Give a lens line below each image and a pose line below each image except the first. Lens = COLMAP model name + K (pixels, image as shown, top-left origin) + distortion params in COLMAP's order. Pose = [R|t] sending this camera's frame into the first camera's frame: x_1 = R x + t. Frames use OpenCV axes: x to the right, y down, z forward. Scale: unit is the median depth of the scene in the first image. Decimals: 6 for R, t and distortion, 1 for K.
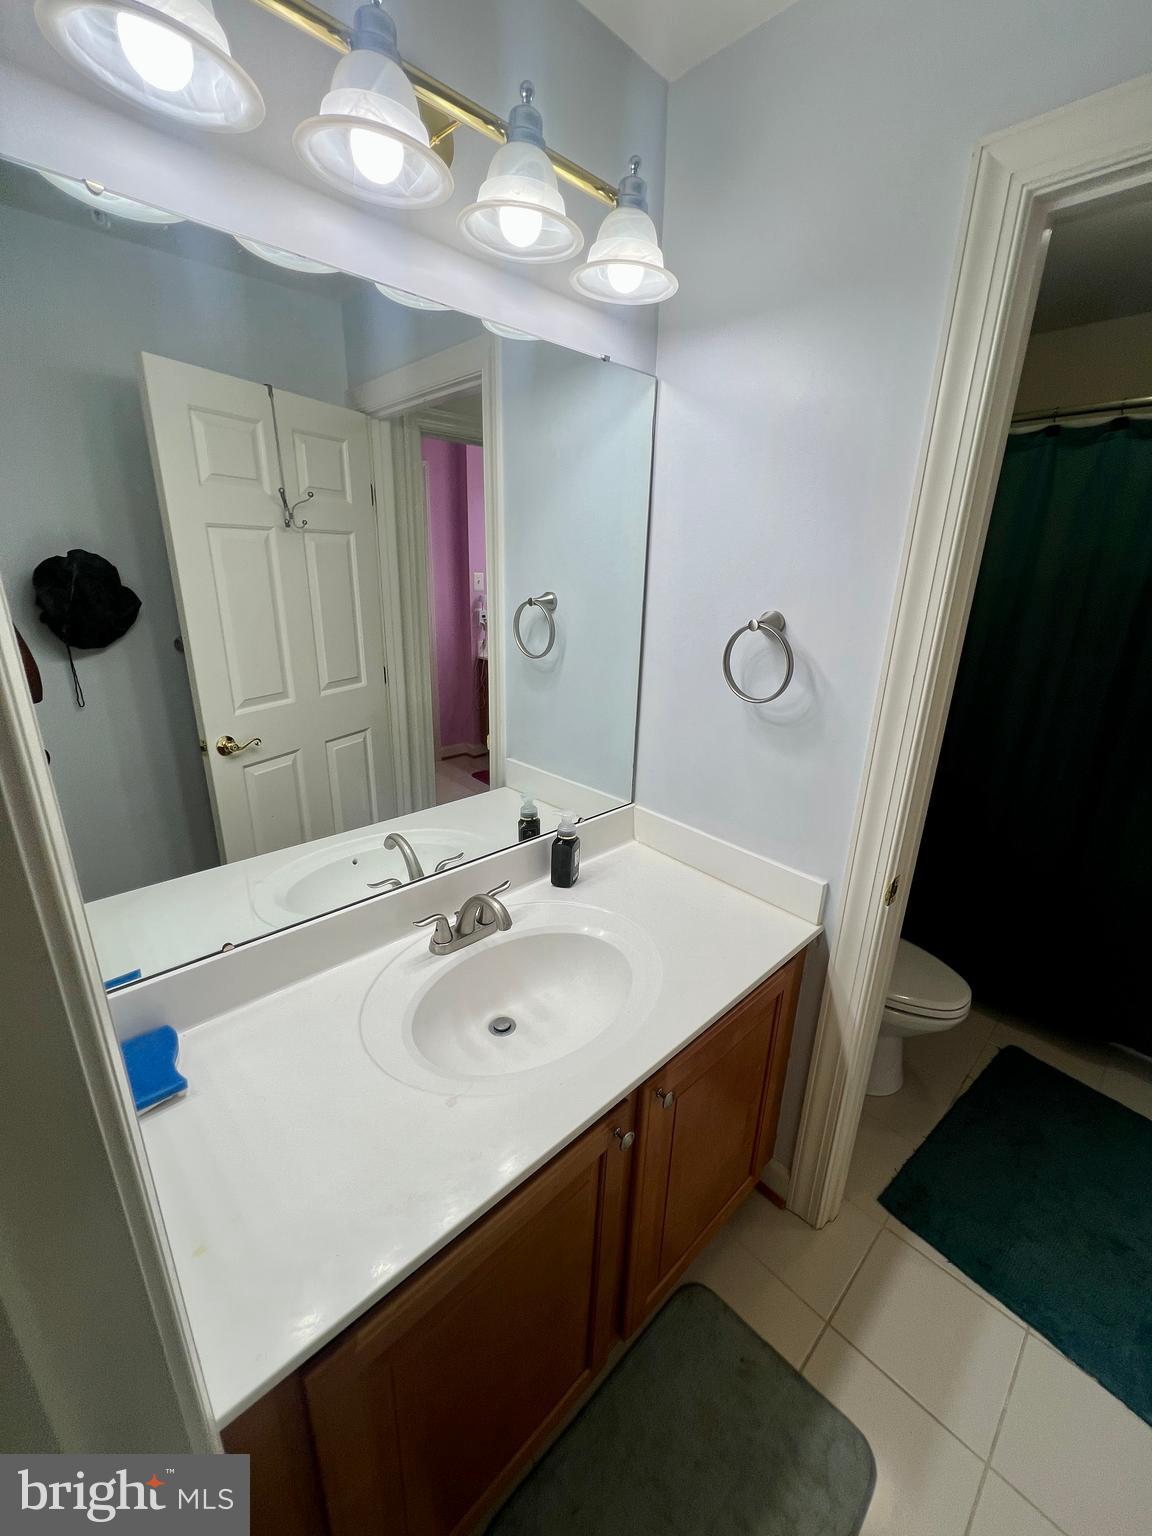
lens RADIAL K [[610.6, 0, 590.4], [0, 610.6, 766.3], [0, 0, 1]] dist [-0.000407, -0.000433]
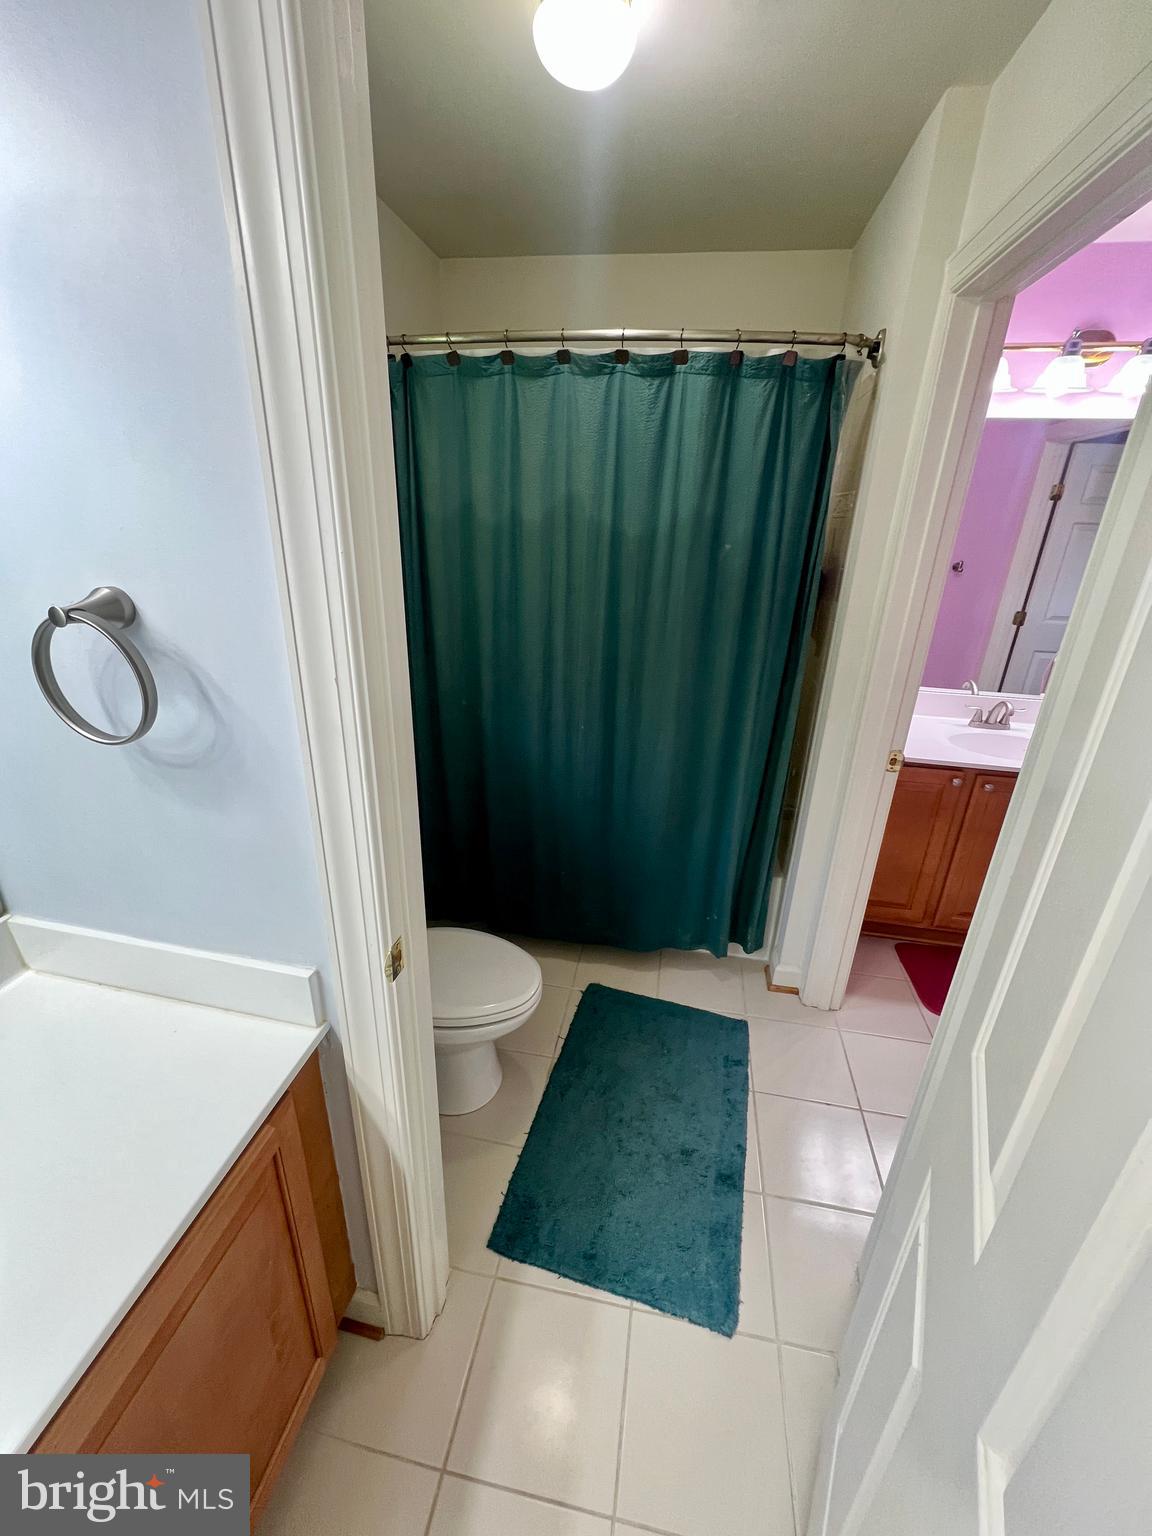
lens RADIAL K [[620.7, 0, 579.4], [0, 620.7, 775.4], [0, 0, 1]] dist [0.002258, 0.000481]
pose [[0.809744, -0.223200, 0.542675, 0.305601], [0.172178, 0.974499, 0.143896, -0.085507], [-0.560954, -0.023083, 0.827525, 0.238678]]
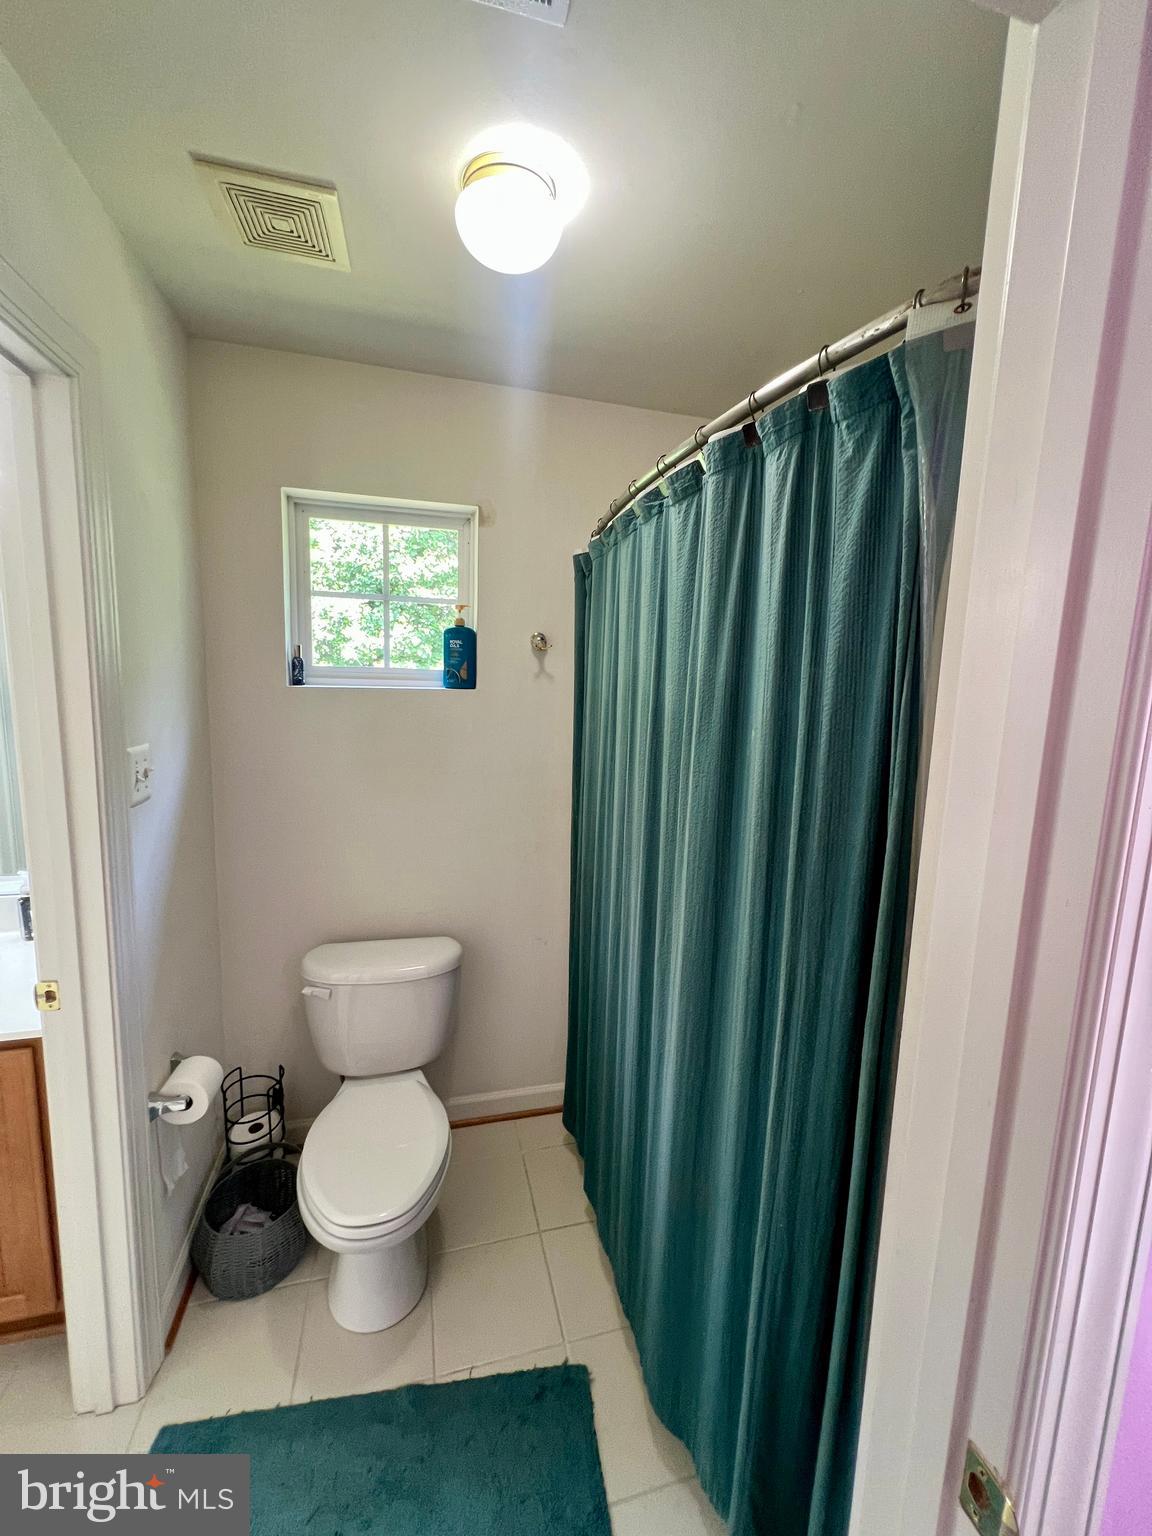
lens RADIAL K [[610.6, 0, 578.3], [0, 610.6, 773.7], [0, 0, 1]] dist [-0.000407, -0.000433]
pose [[0.863170, 0.063786, -0.500868, 1.713478], [-0.158411, 0.976114, -0.148689, -0.138822], [0.479420, 0.207686, 0.852656, 0.504110]]
